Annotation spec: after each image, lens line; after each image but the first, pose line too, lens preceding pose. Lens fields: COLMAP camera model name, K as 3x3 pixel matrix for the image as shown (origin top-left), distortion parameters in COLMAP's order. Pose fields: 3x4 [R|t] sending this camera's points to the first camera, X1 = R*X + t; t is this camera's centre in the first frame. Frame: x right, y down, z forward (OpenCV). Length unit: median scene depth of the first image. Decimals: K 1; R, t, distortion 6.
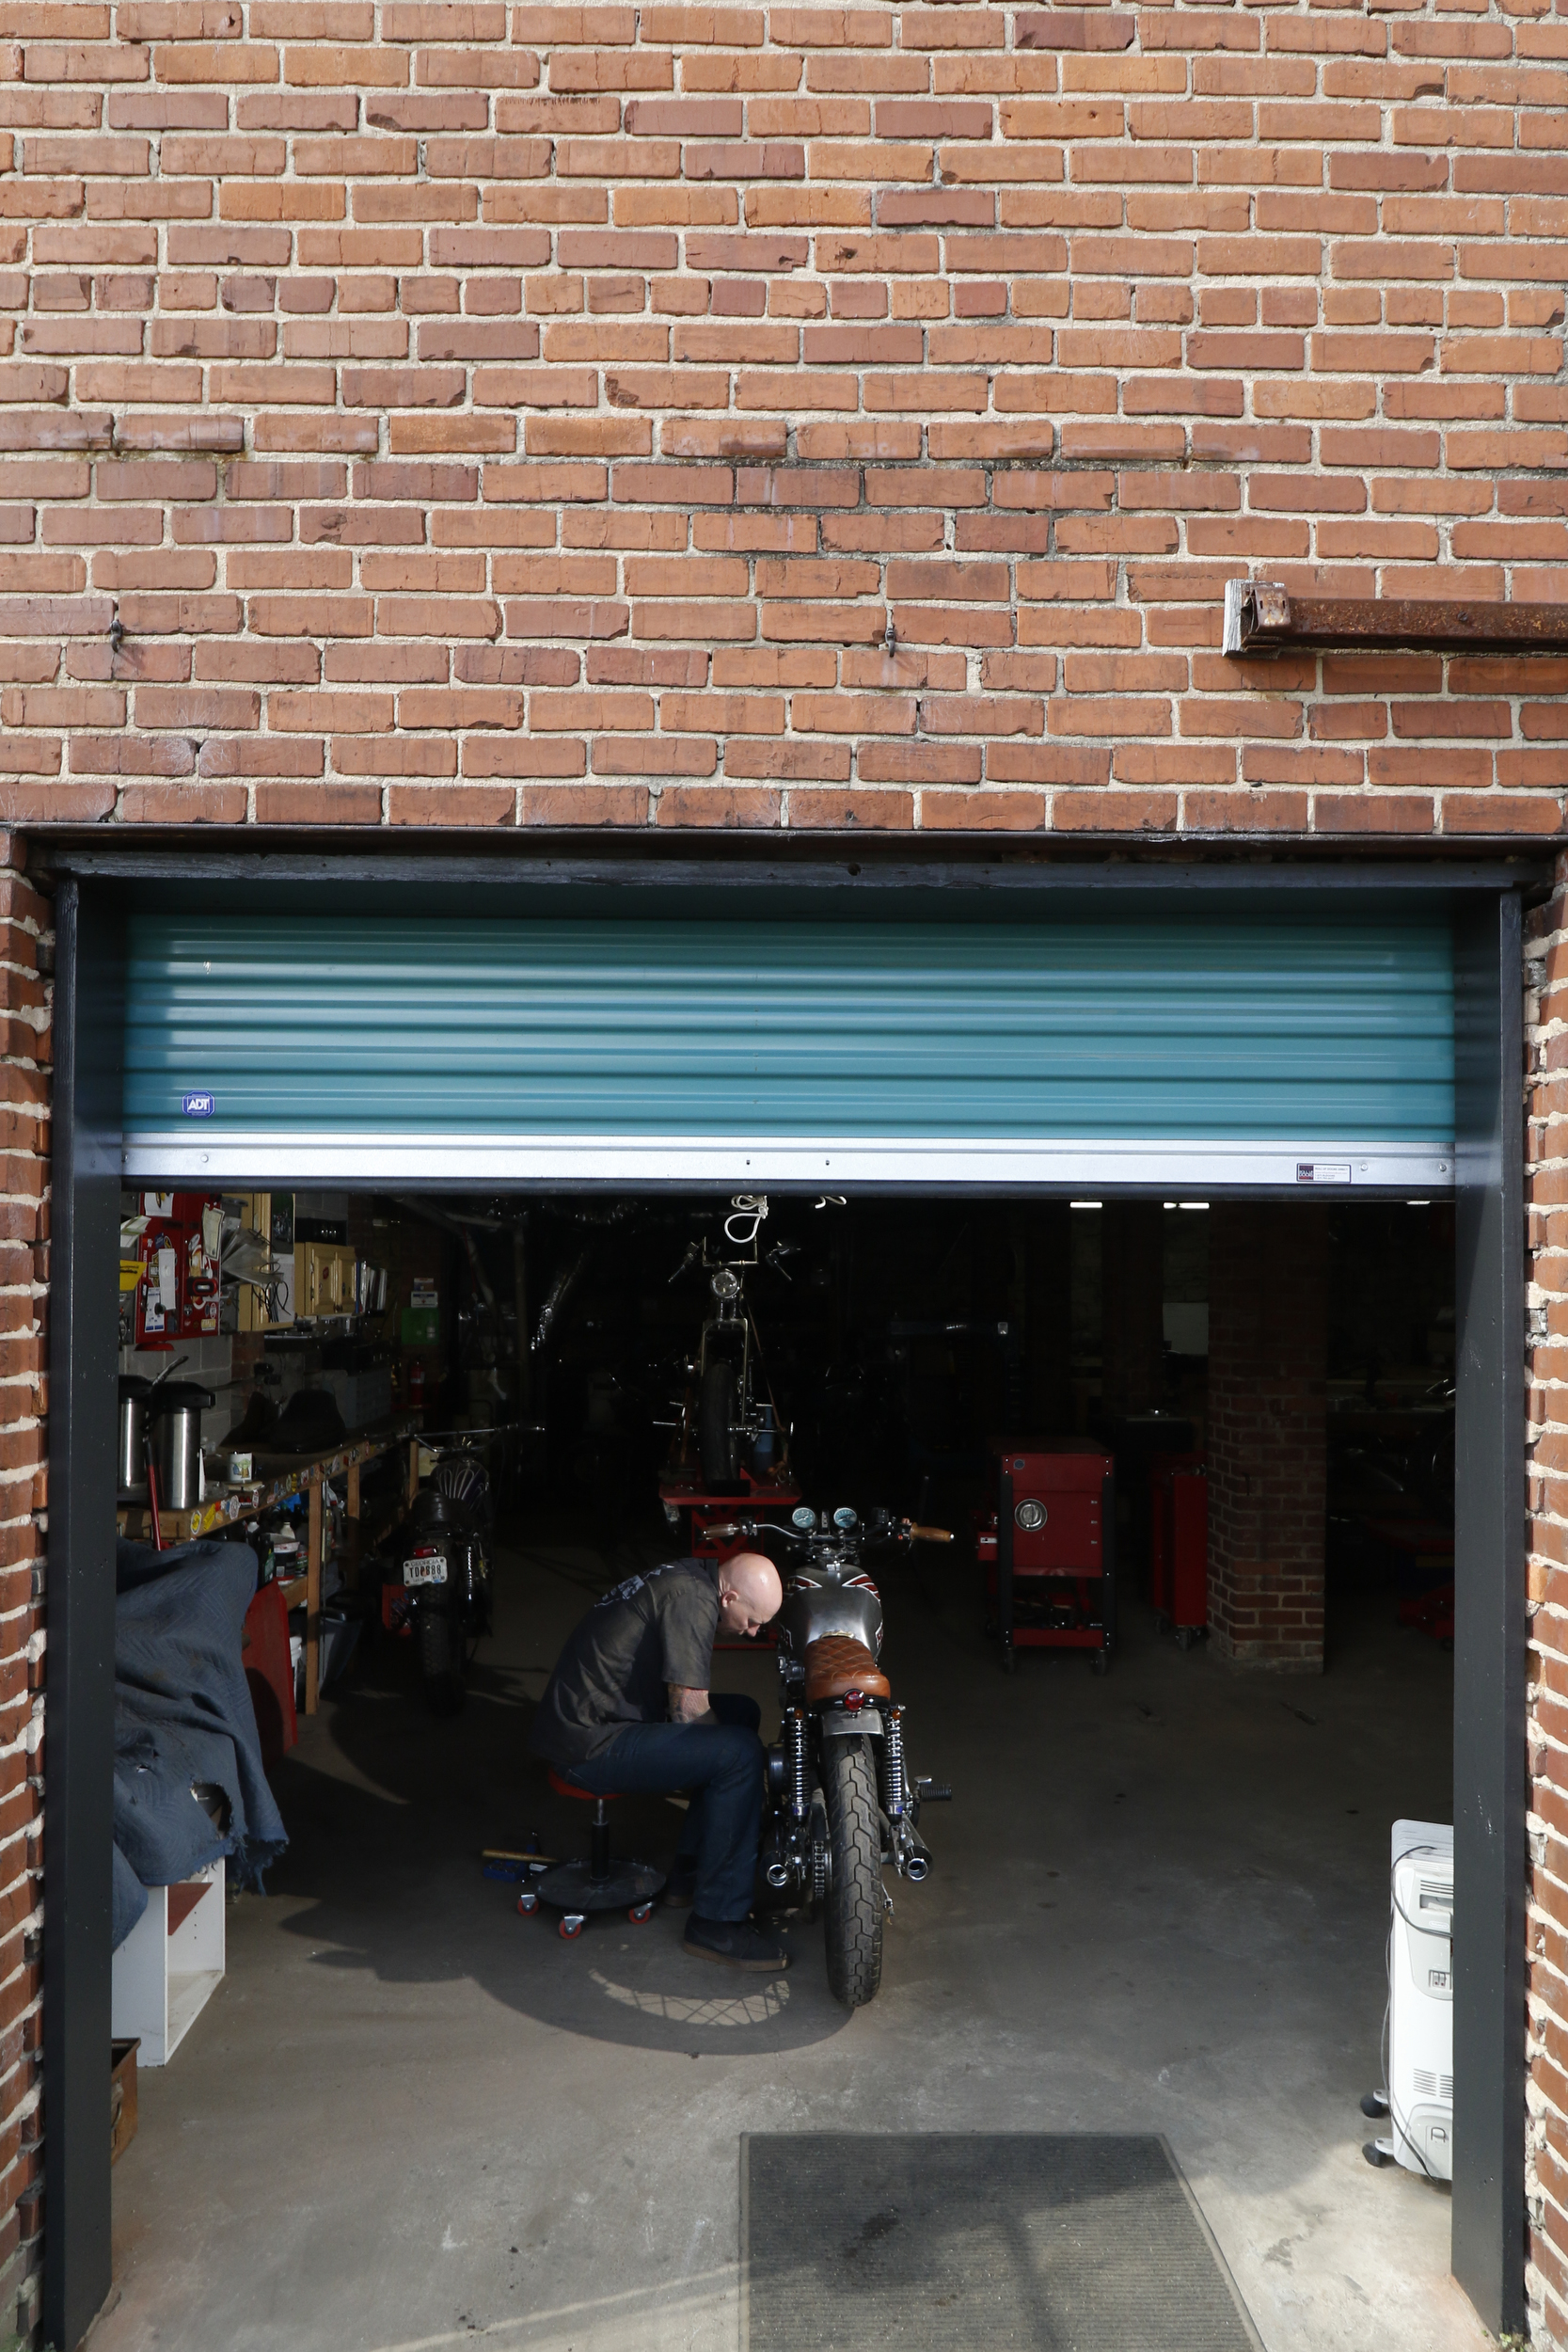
lens RADIAL K [[1487.6, 0, 756.6], [0, 1487.6, 1267.3], [0, 0, 1]] dist [0.001303, -0.006853]
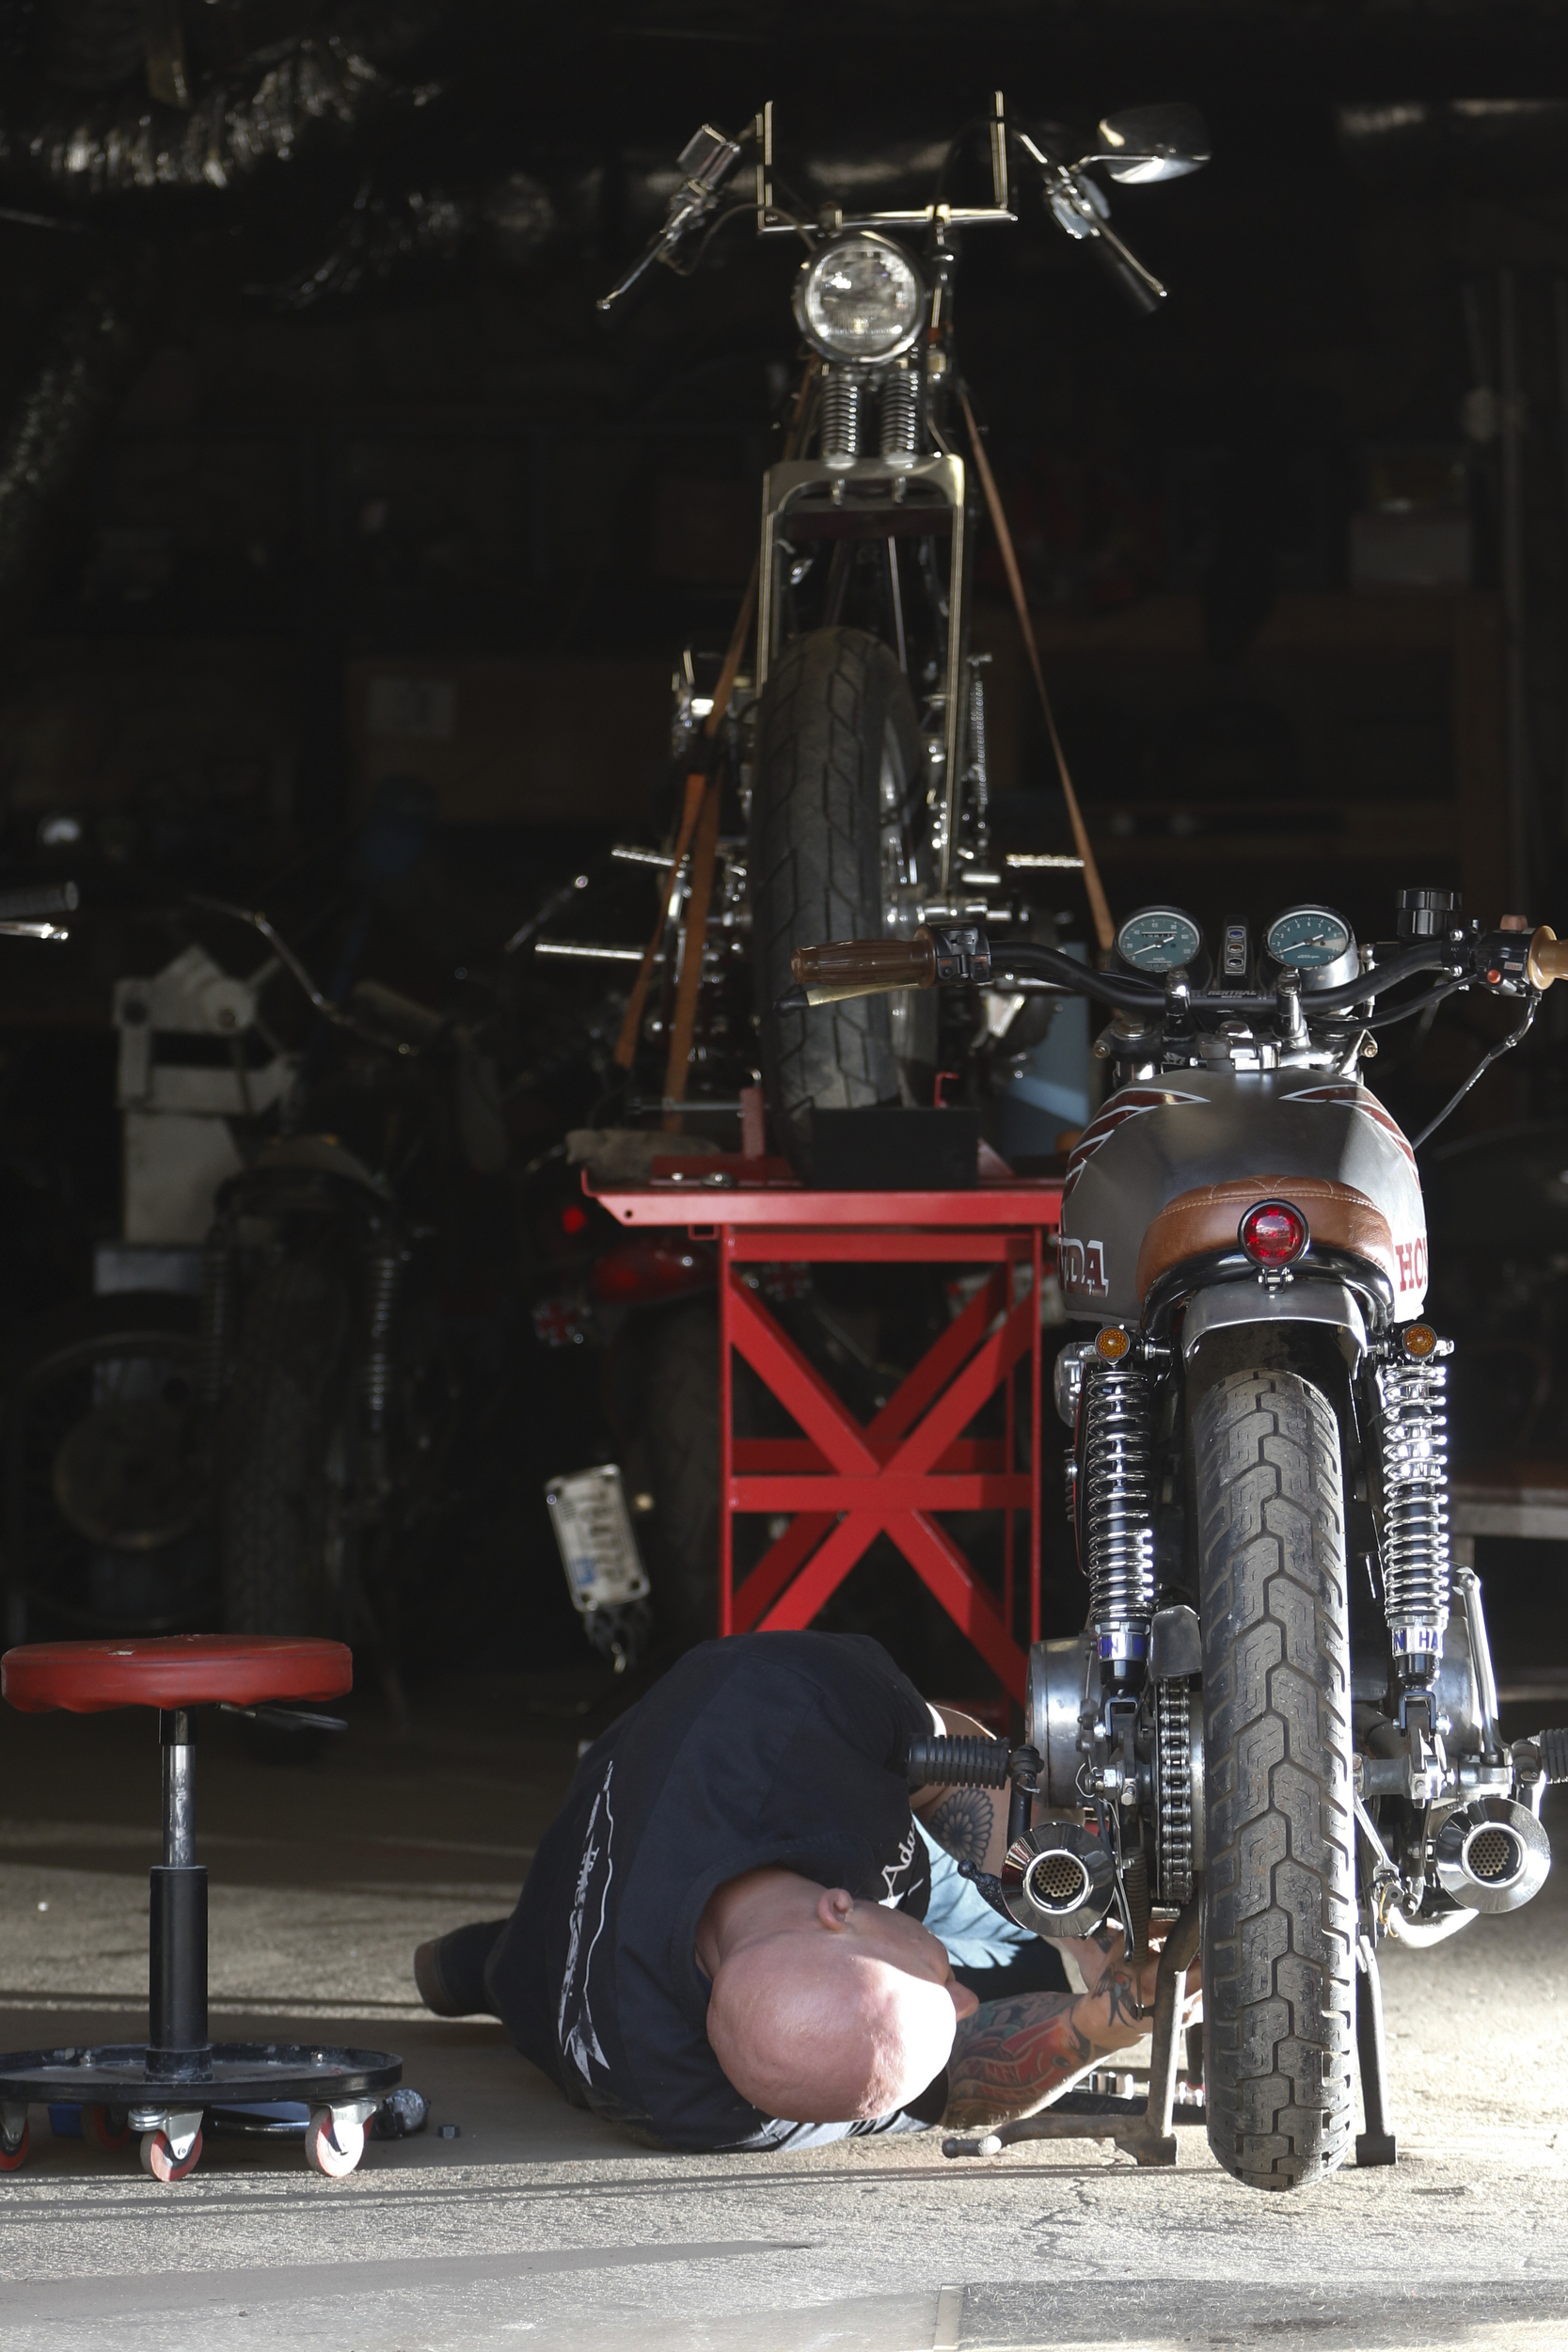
lens RADIAL K [[11801.8, 0, 1148.8], [0, 11801.8, 1024.5], [0, 0, 1]] dist [1.226982, -134.656335]
pose [[0.999963, -0.006800, 0.005337, 0.036146], [0.006744, 0.999924, 0.010329, 0.322348], [-0.005407, -0.010293, 0.999932, -2.428419]]
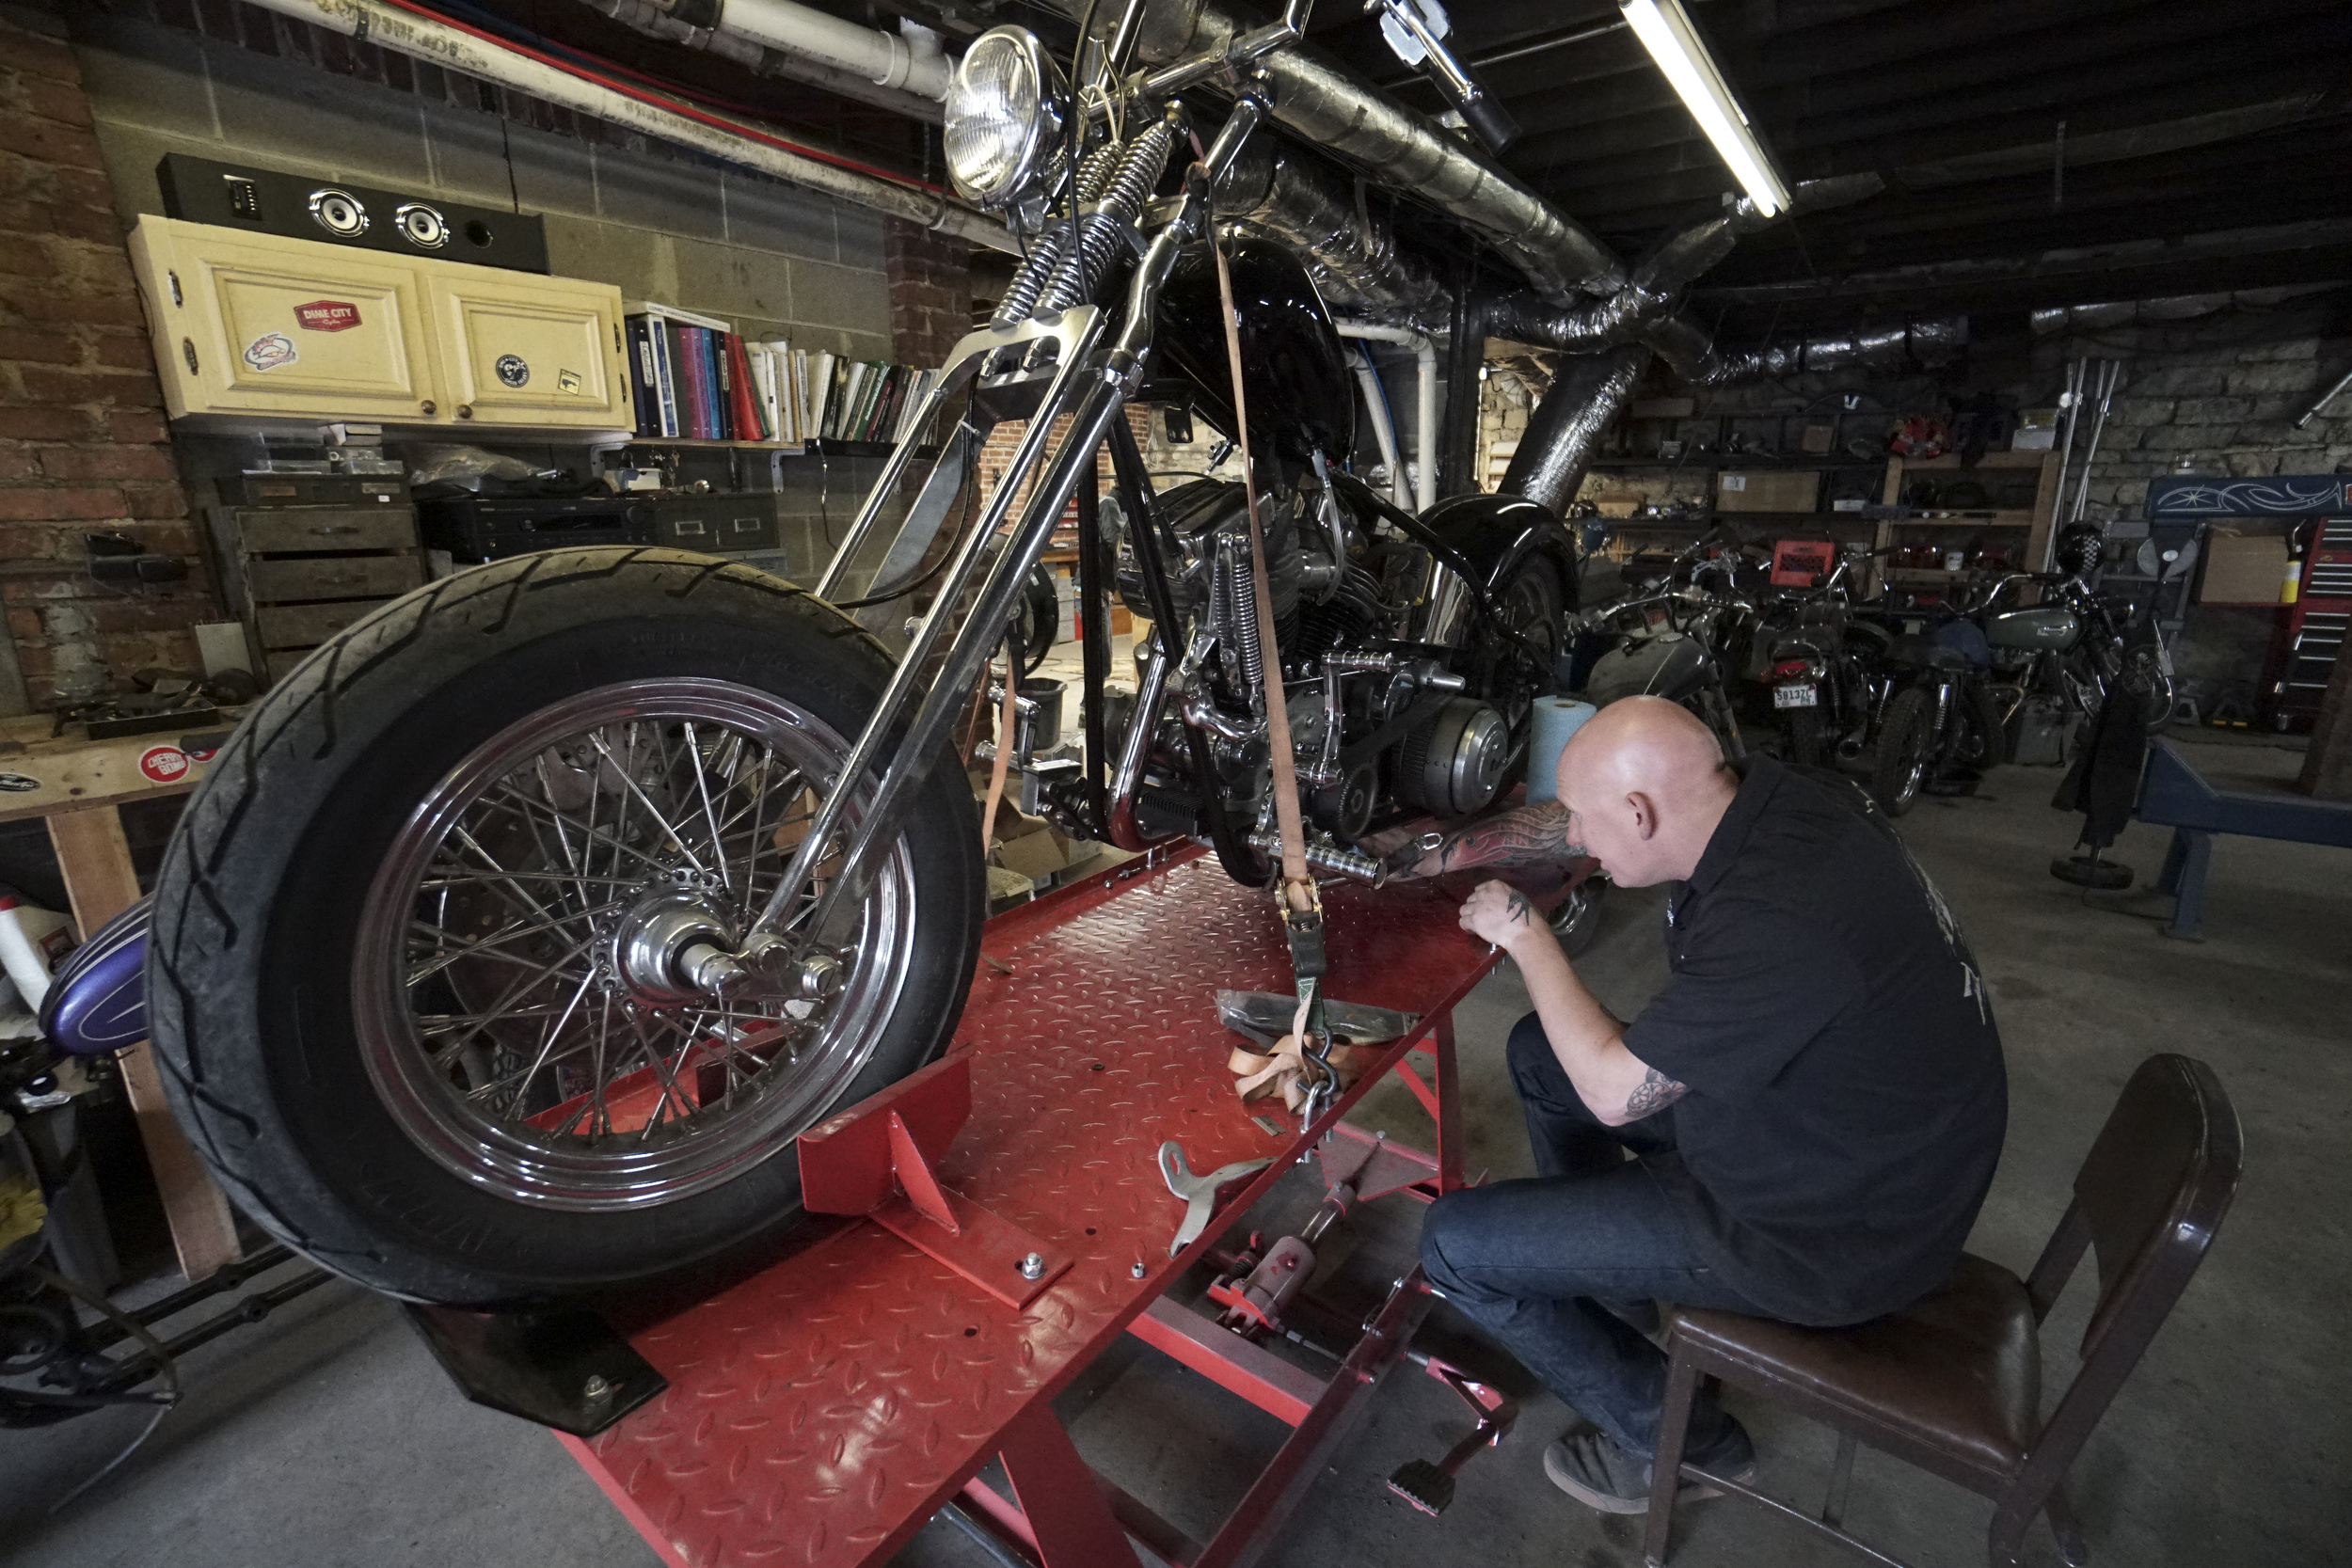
lens RADIAL K [[1027.1, 0, 1169.3], [0, 1027.1, 776.8], [0, 0, 1]] dist [-0.052884, 0.018572]
pose [[0.773856, 0.156501, -0.613722, 0.274551], [0.016167, 0.963794, 0.266156, 0.184496], [0.633156, -0.215889, 0.743307, 2.866774]]
